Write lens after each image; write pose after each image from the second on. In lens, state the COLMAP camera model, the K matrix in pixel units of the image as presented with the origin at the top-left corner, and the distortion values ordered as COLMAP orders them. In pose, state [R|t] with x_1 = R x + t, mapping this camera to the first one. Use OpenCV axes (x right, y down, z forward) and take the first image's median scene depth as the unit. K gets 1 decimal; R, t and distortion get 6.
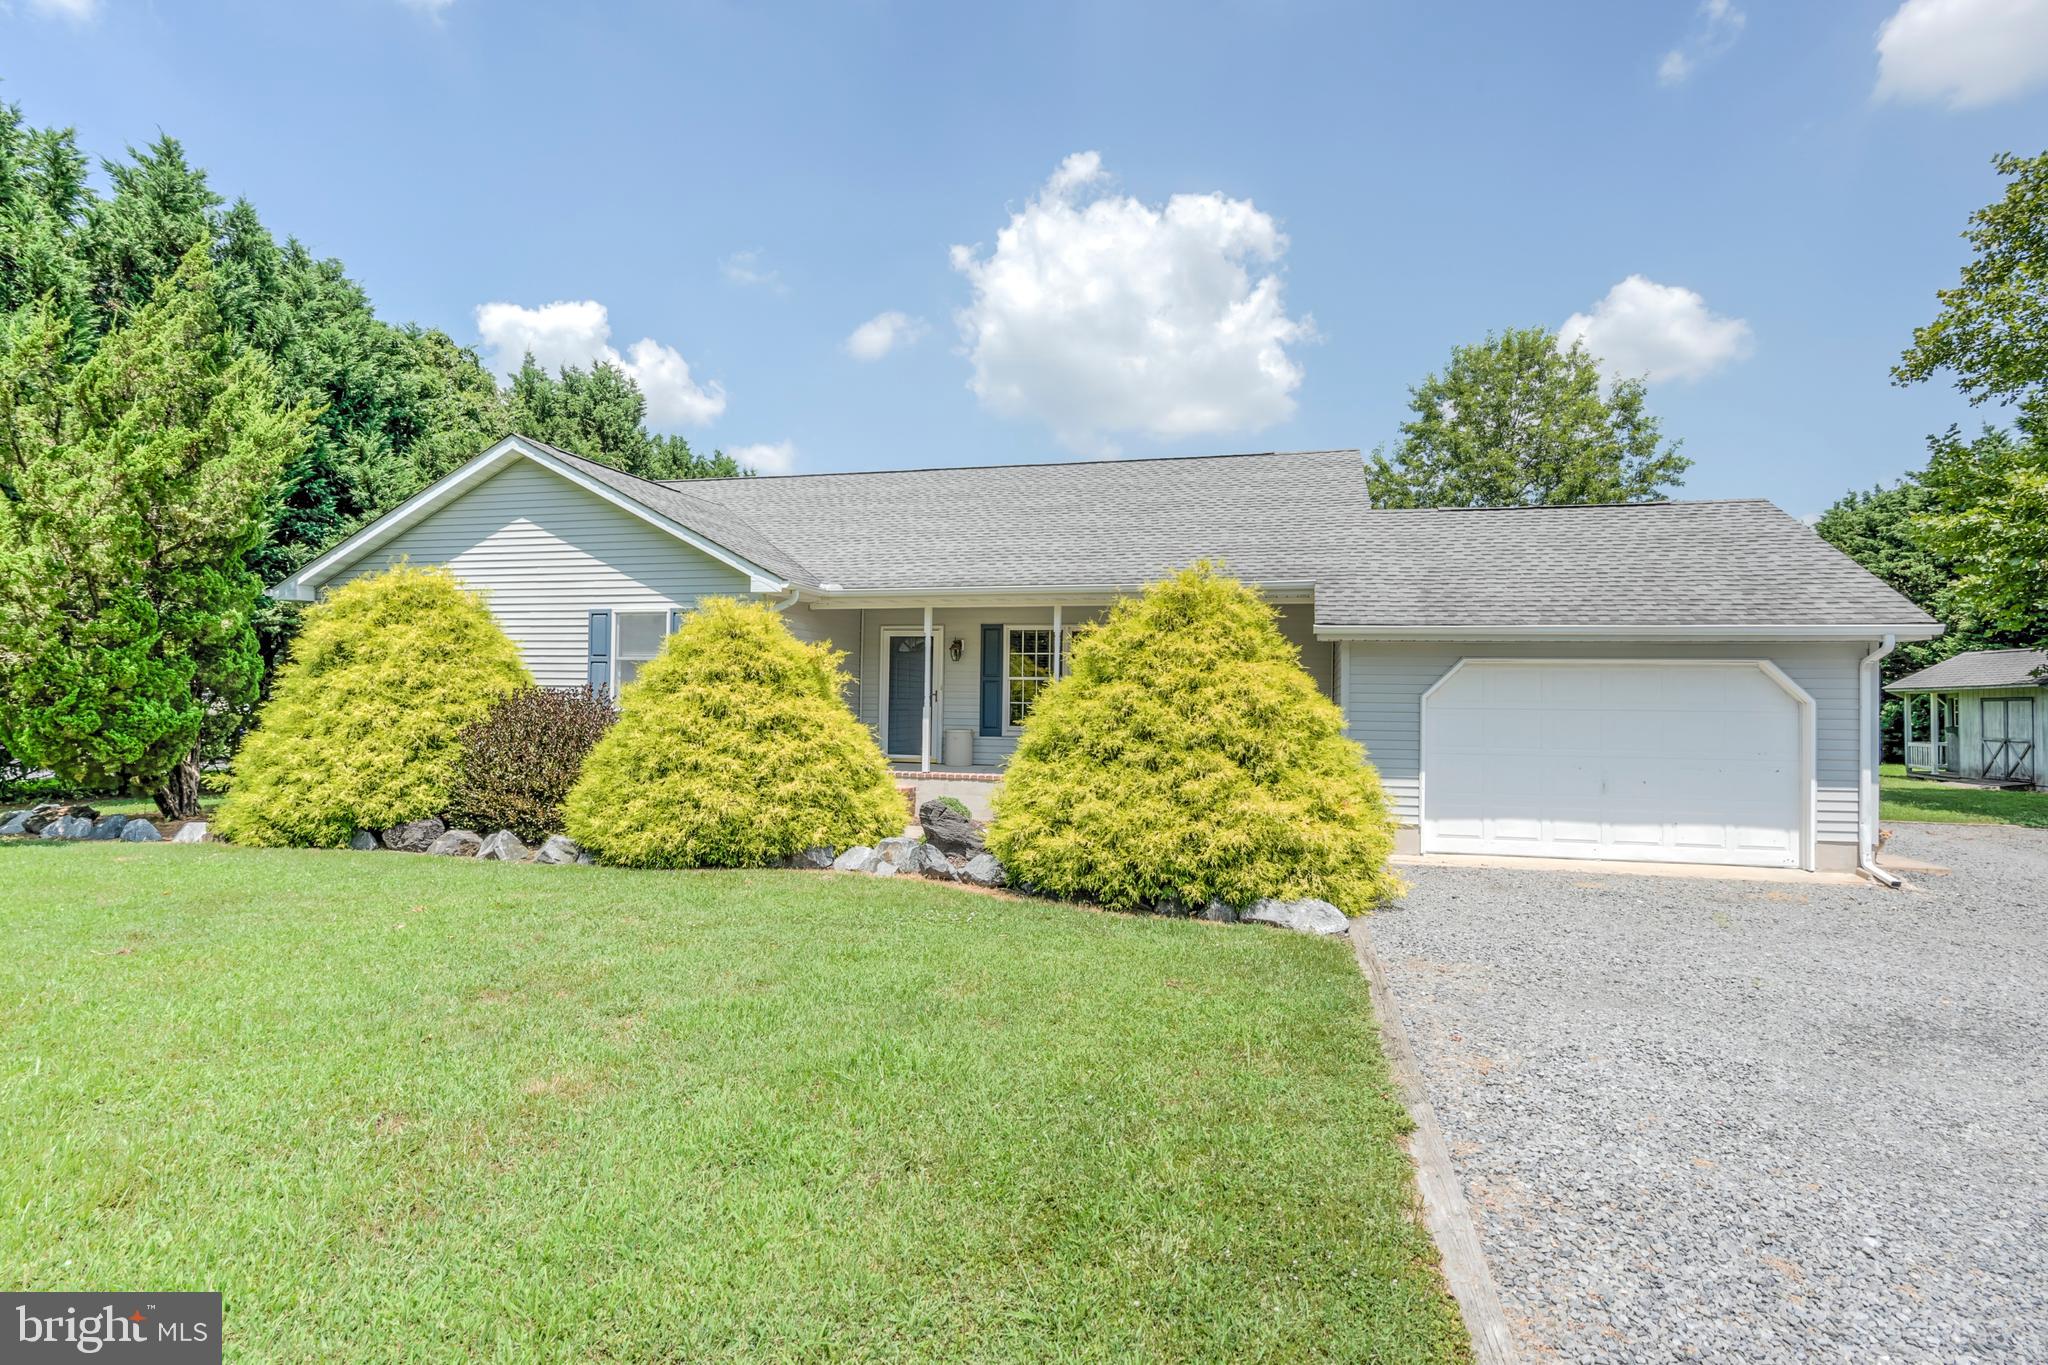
lens RADIAL K [[1022.9, 0, 1024.7], [0, 1022.9, 687.8], [0, 0, 1]] dist [-0.002212, -0.000012]
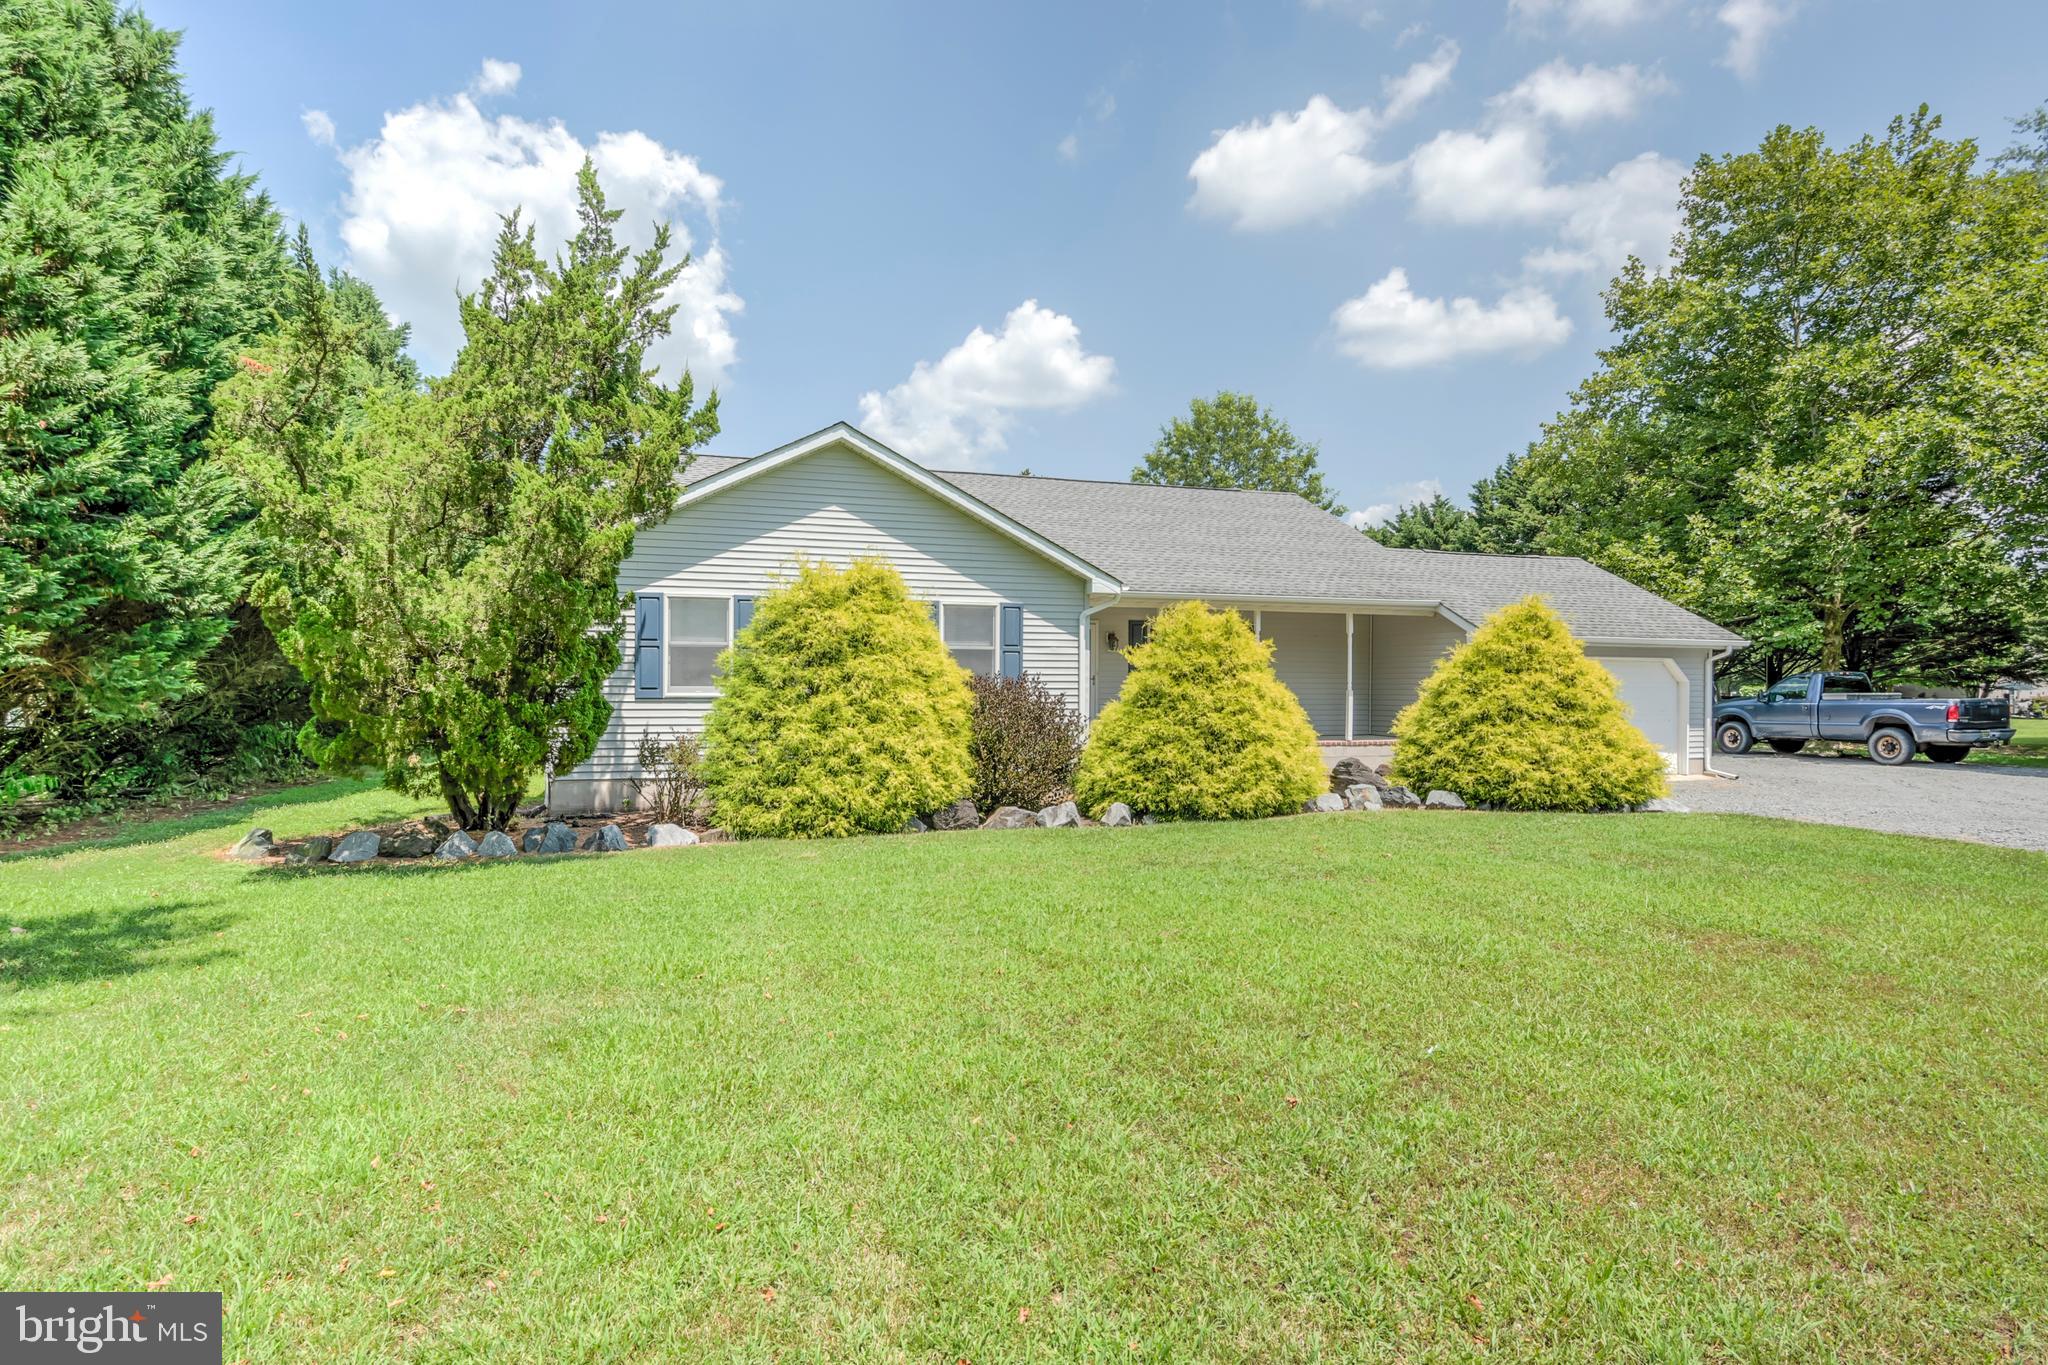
lens RADIAL K [[1022.9, 0, 1024.7], [0, 1022.9, 687.8], [0, 0, 1]] dist [-0.002212, -0.000012]
pose [[0.848186, -0.011613, 0.529571, -0.793047], [-0.002580, 0.999657, 0.026055, -0.012760], [-0.529692, -0.023466, 0.847865, 0.044606]]
